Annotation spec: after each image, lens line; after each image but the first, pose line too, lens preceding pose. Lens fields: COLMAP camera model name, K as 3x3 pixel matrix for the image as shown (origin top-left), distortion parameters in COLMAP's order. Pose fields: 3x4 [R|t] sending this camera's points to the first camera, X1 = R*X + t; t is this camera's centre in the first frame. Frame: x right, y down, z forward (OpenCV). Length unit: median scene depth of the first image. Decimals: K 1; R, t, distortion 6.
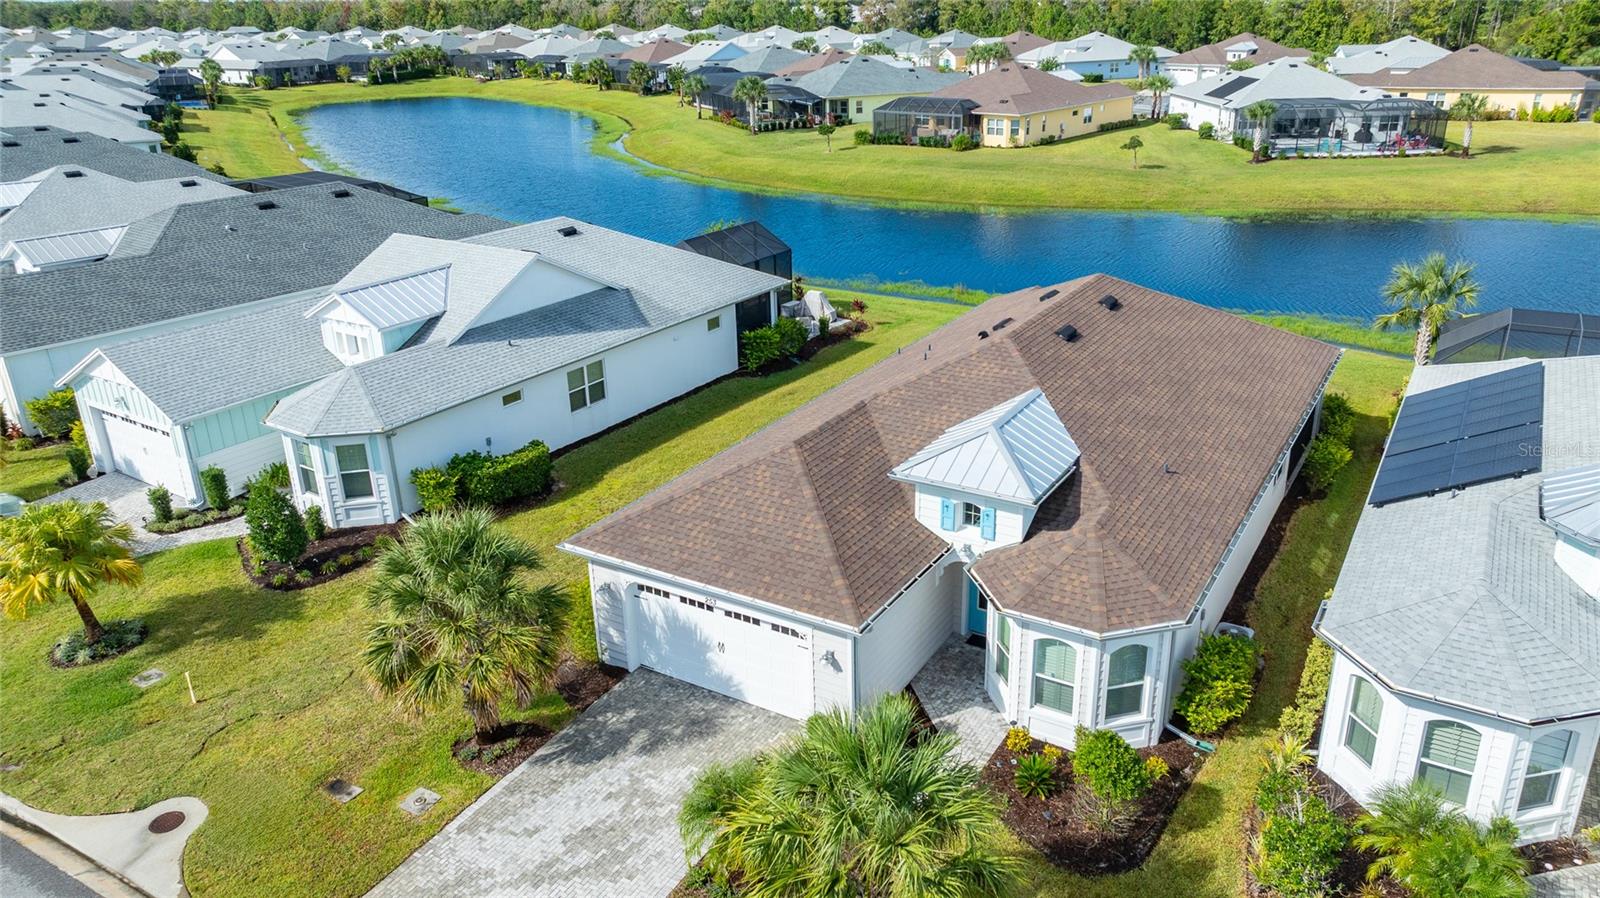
lens RADIAL K [[1143.0, 0, 801.8], [0, 1143.0, 437.4], [0, 0, 1]] dist [-0.038730, 0.066696]
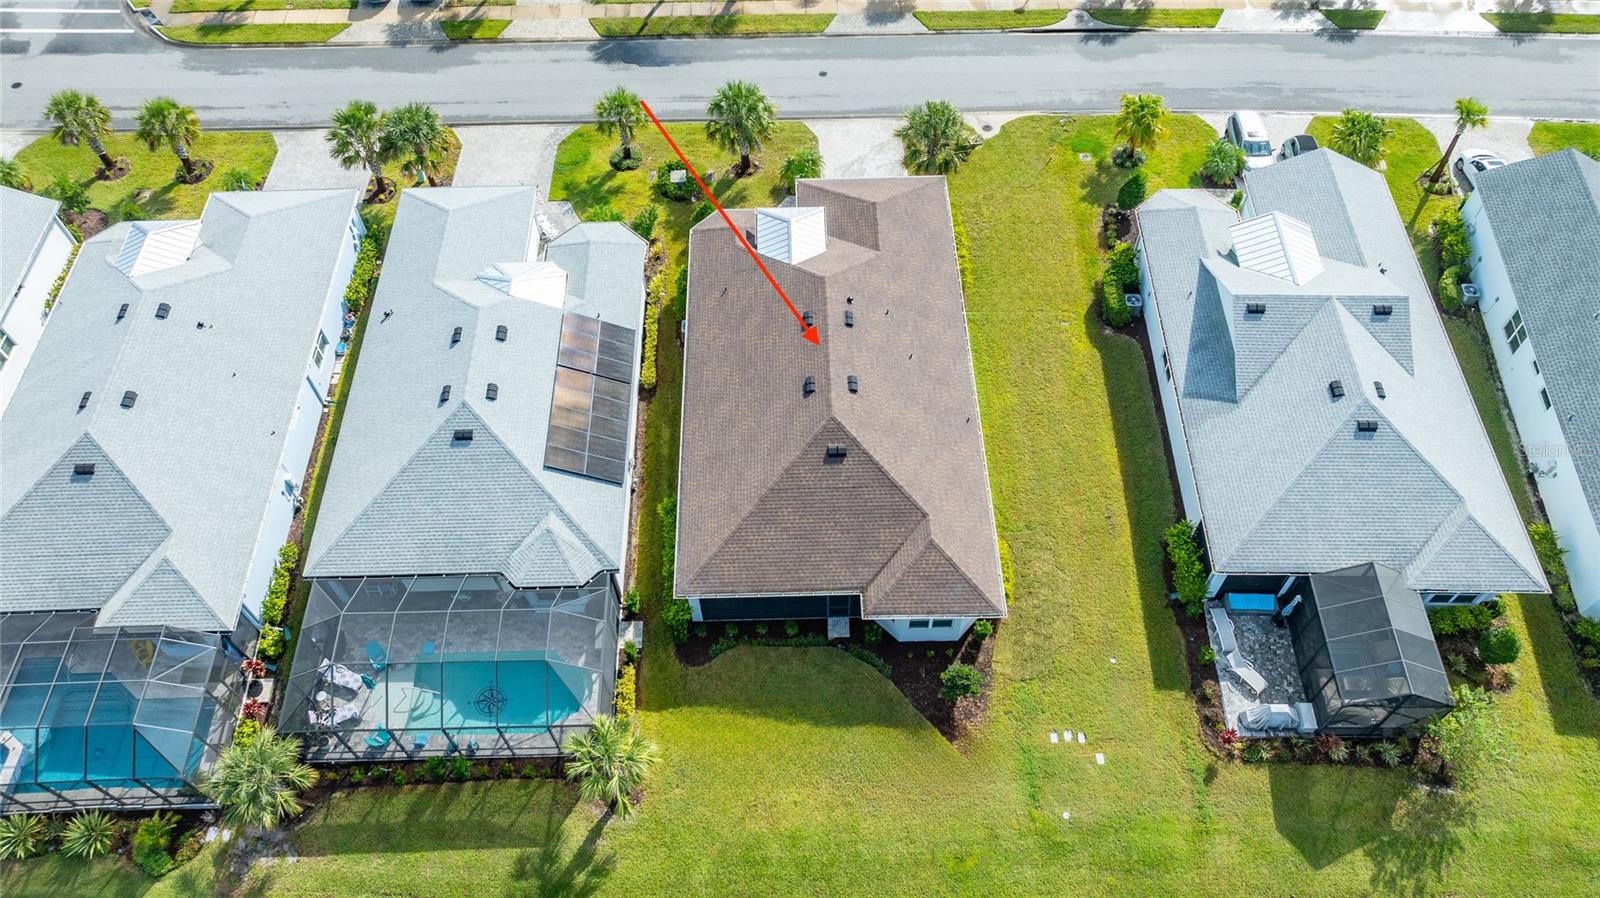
lens RADIAL K [[1143.0, 0, 801.8], [0, 1143.0, 437.4], [0, 0, 1]] dist [-0.038730, 0.066696]
pose [[-0.841243, 0.461671, -0.281371, 0.257870], [-0.162034, 0.281216, 0.945866, -0.528895], [0.515805, 0.841295, -0.161765, 0.466452]]
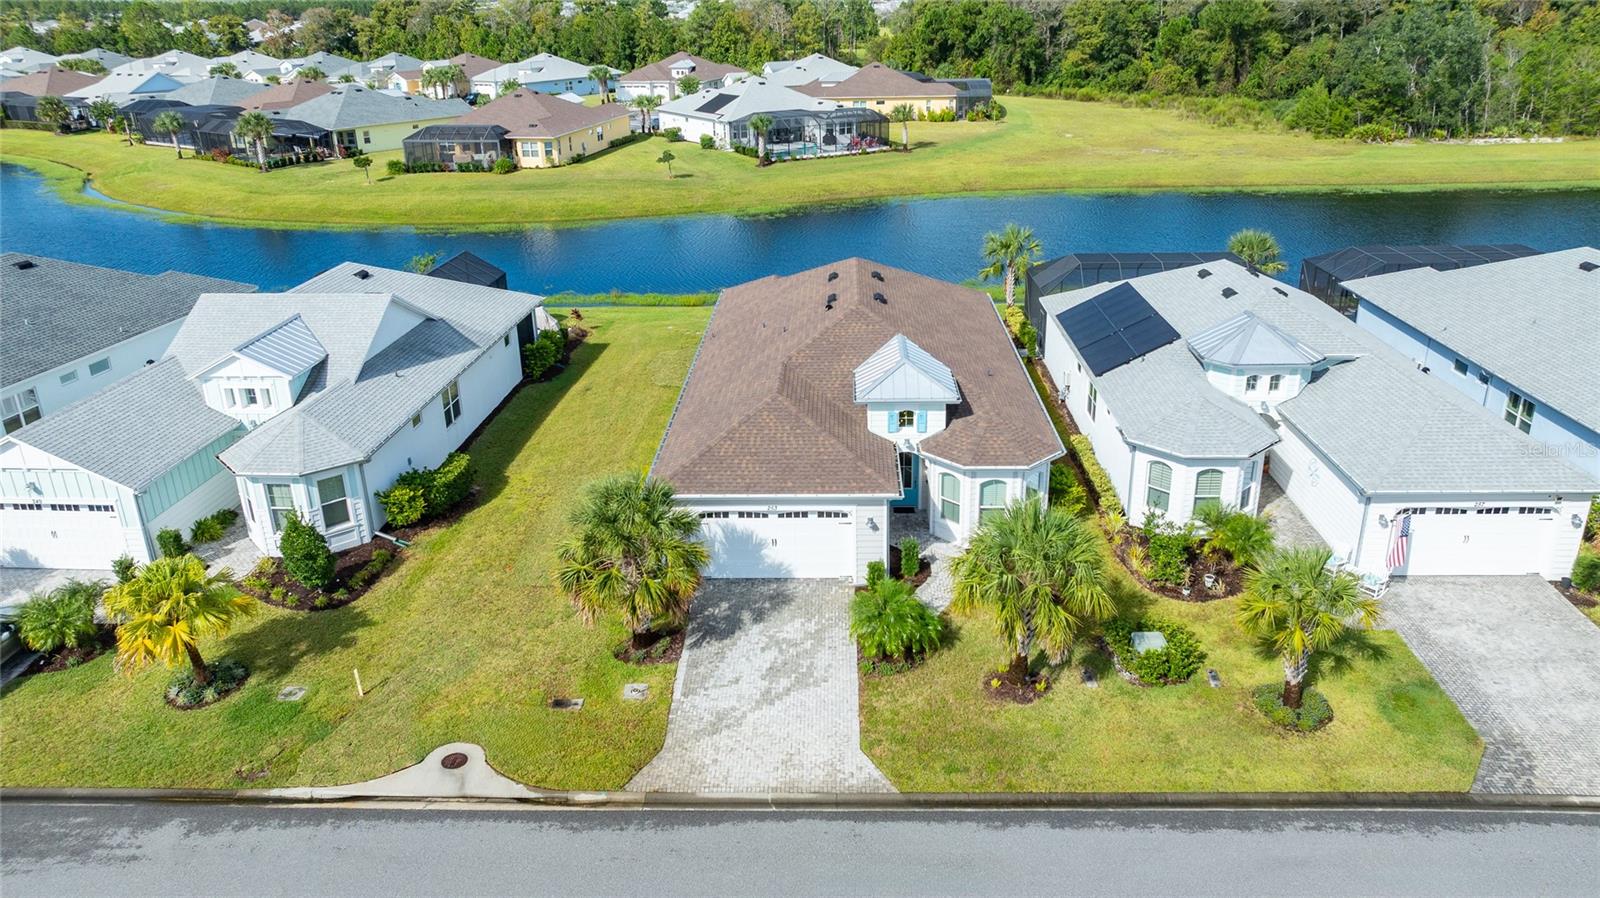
lens RADIAL K [[1143.0, 0, 801.8], [0, 1143.0, 437.4], [0, 0, 1]] dist [-0.038730, 0.066696]
pose [[0.869234, -0.173714, 0.462878, -0.181291], [0.177834, 0.983434, 0.035122, 0.003940], [-0.461311, 0.051786, 0.885726, -0.070543]]
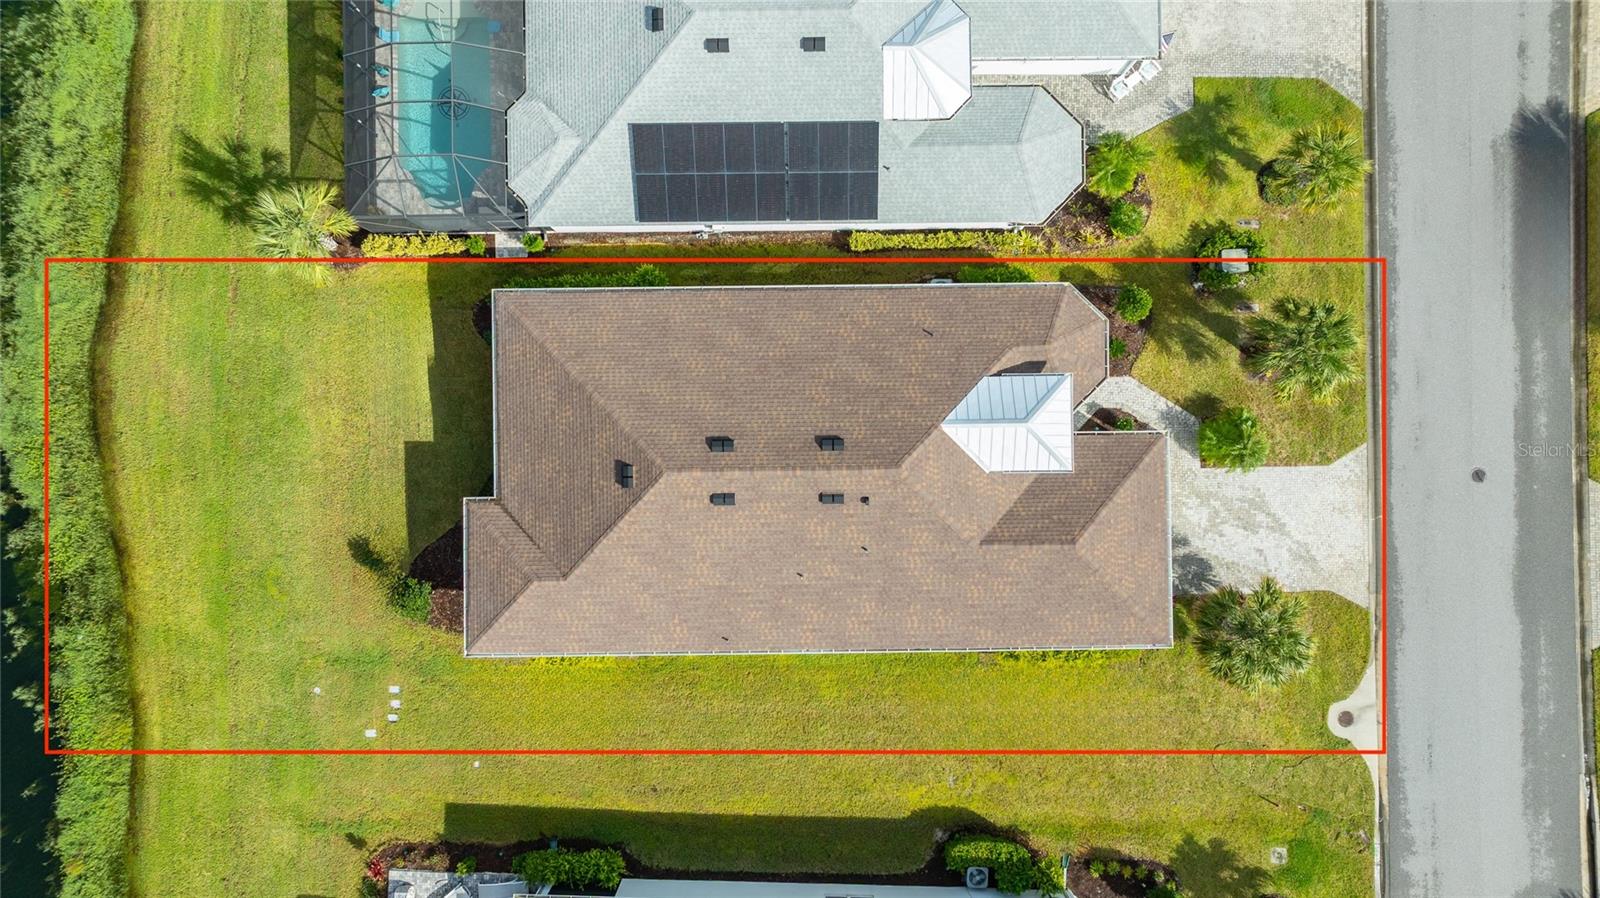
lens RADIAL K [[1143.0, 0, 801.8], [0, 1143.0, 437.4], [0, 0, 1]] dist [-0.038730, 0.066696]
pose [[-0.529650, -0.847837, 0.025359, 0.075348], [0.311162, -0.166399, 0.935676, -0.421360], [-0.789081, 0.503471, 0.351948, 0.196719]]
